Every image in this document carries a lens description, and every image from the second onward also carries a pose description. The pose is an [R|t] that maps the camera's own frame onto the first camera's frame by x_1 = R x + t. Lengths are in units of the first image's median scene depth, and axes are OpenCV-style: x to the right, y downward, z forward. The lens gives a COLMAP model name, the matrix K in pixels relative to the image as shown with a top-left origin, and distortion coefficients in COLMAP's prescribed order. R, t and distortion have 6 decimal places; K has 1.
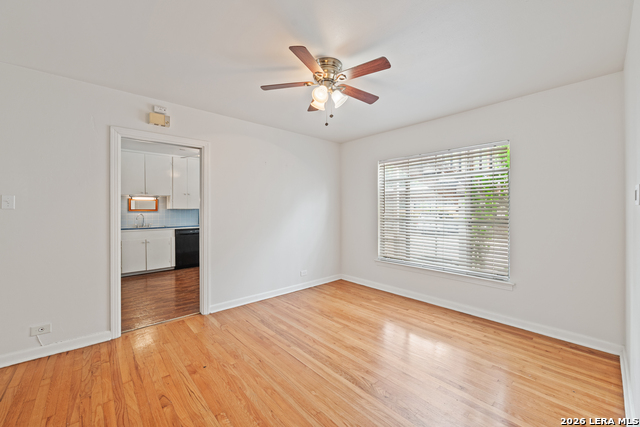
lens RADIAL K [[255.2, 0, 319.4], [0, 255.2, 212.0], [0, 0, 1]] dist [-0.001756, -0.000721]
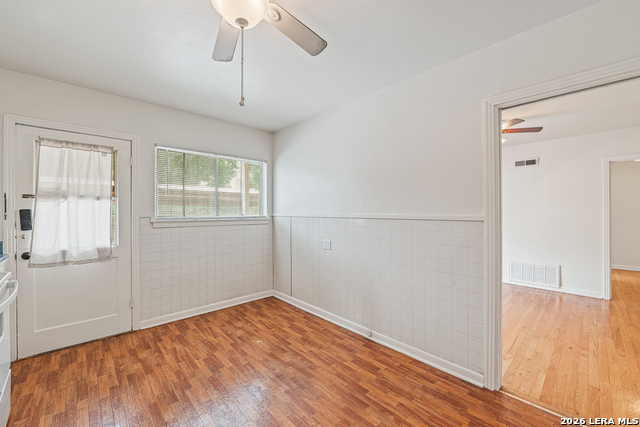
lens RADIAL K [[255.2, 0, 319.4], [0, 255.2, 212.0], [0, 0, 1]] dist [-0.001756, -0.000721]
pose [[-0.024017, 0.004572, 0.999701, -0.977844], [0.005018, 0.999977, -0.004453, -0.006756], [-0.999699, 0.004909, -0.024040, 1.339961]]
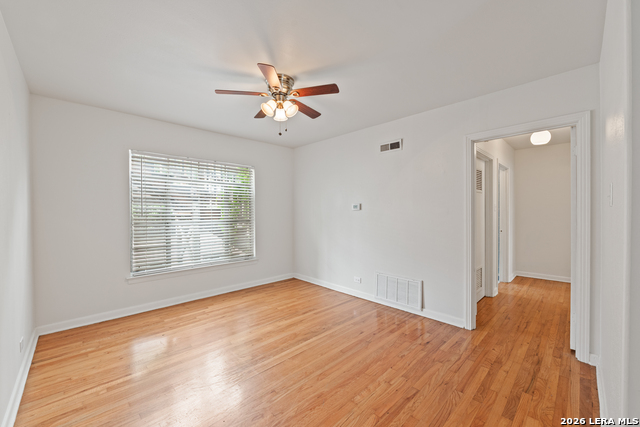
lens RADIAL K [[255.2, 0, 319.4], [0, 255.2, 212.0], [0, 0, 1]] dist [-0.001756, -0.000721]
pose [[-0.039972, 0.000542, 0.999201, -0.690464], [0.010892, 0.999941, -0.000106, -0.003205], [-0.999141, 0.010879, -0.039975, 0.560048]]
